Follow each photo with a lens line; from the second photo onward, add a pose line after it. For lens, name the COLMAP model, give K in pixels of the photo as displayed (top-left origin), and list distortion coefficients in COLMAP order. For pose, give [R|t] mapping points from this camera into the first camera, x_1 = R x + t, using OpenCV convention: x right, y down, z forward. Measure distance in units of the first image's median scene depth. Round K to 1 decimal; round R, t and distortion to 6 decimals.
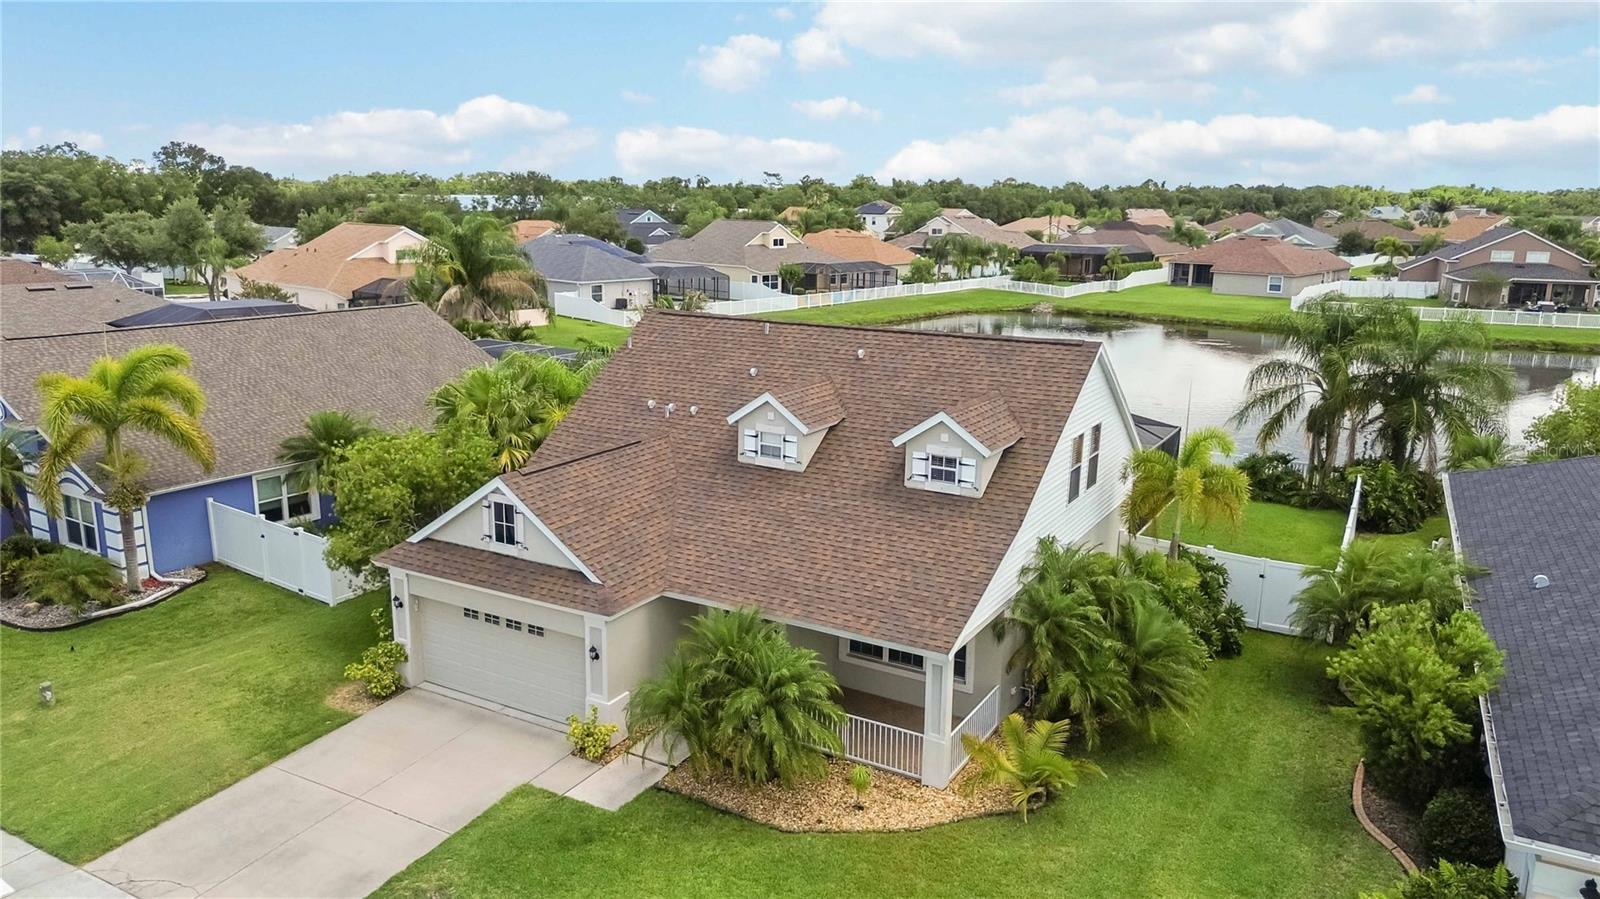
lens RADIAL K [[1098.4, 0, 804.3], [0, 1098.4, 454.7], [0, 0, 1]] dist [0.050108, -0.051358]
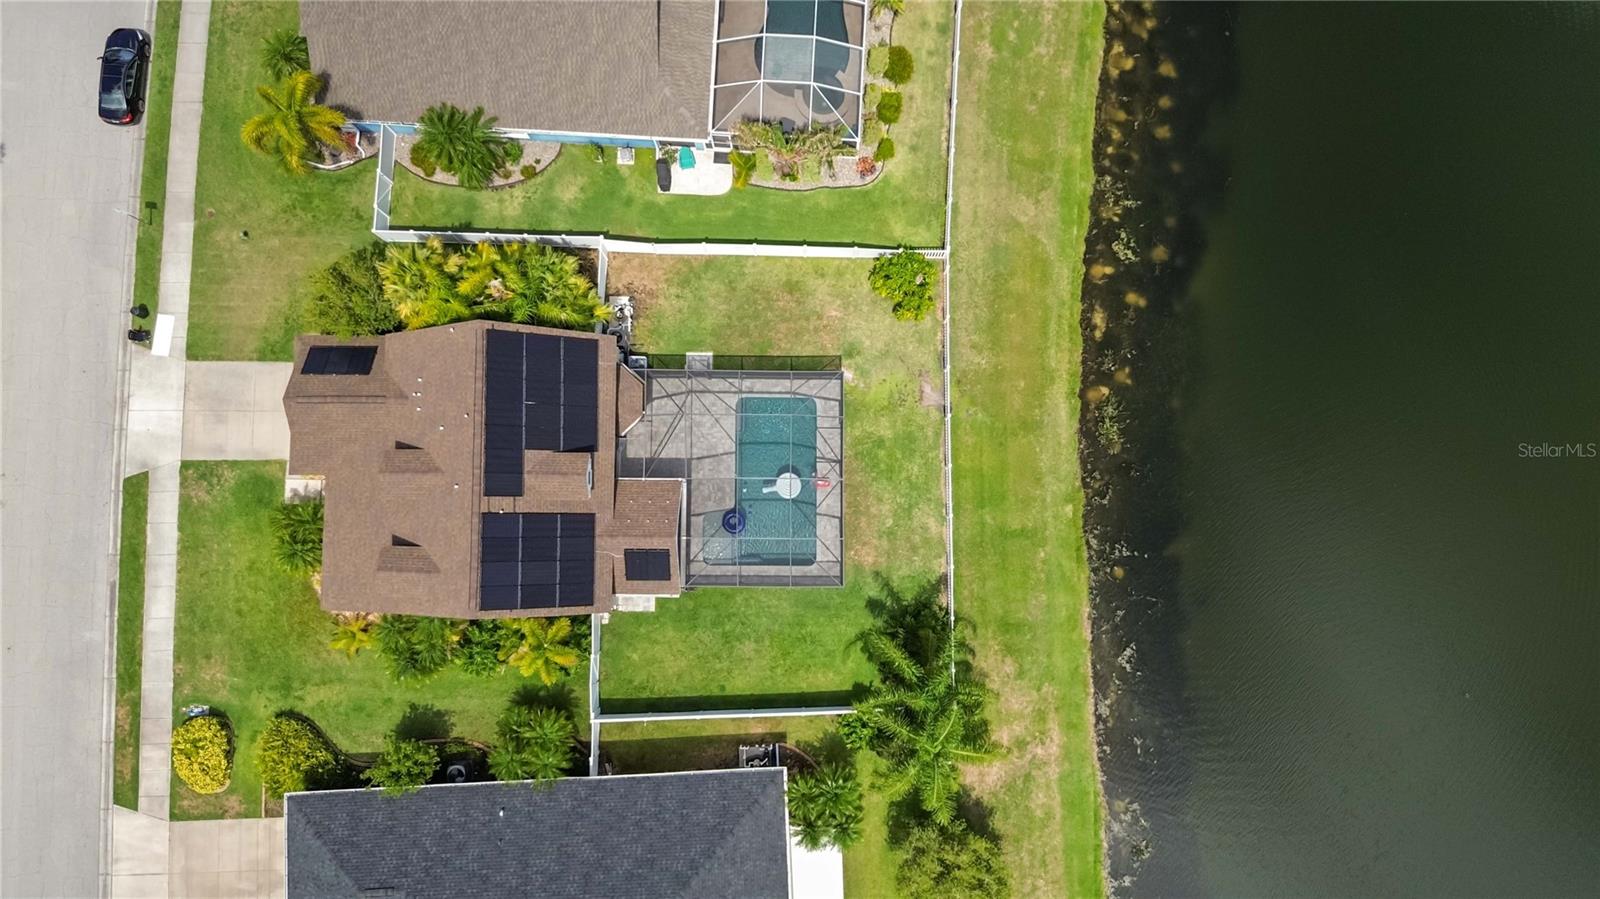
lens RADIAL K [[1098.4, 0, 804.3], [0, 1098.4, 454.7], [0, 0, 1]] dist [0.050108, -0.051358]
pose [[0.479595, 0.874726, -0.069588, 0.457564], [-0.223118, 0.198259, 0.954417, -2.240361], [0.848650, -0.442207, 0.290251, 1.158461]]
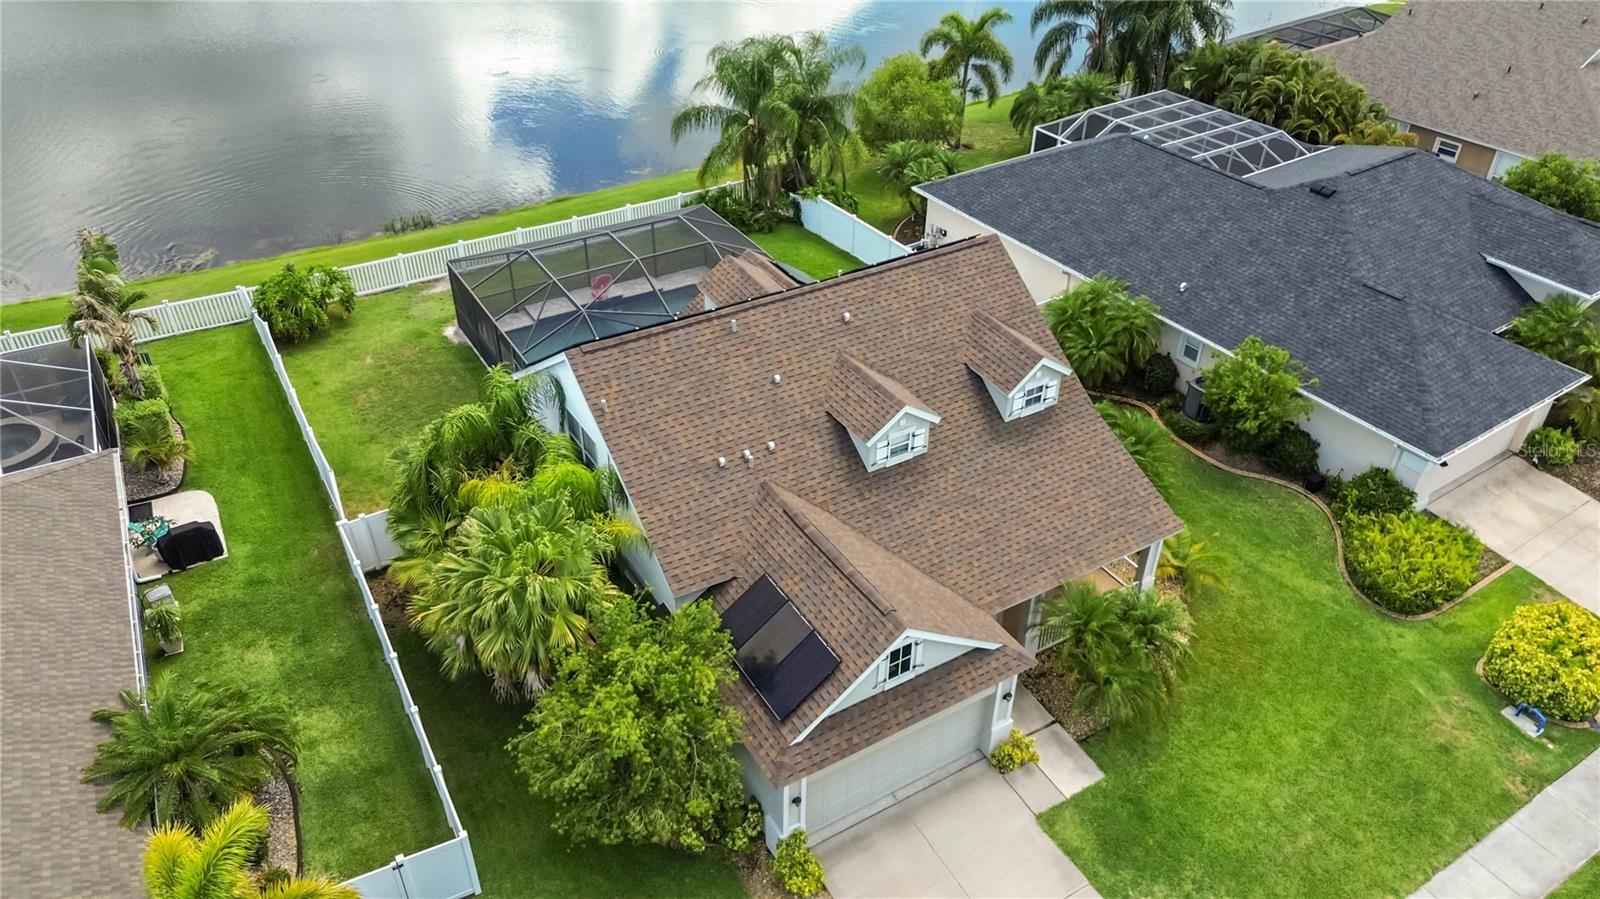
lens RADIAL K [[1098.4, 0, 804.3], [0, 1098.4, 454.7], [0, 0, 1]] dist [0.050108, -0.051358]
pose [[0.506665, -0.513674, 0.692408, -0.893571], [0.202710, 0.851588, 0.483432, -0.582097], [-0.837973, -0.104581, 0.535597, 0.556595]]
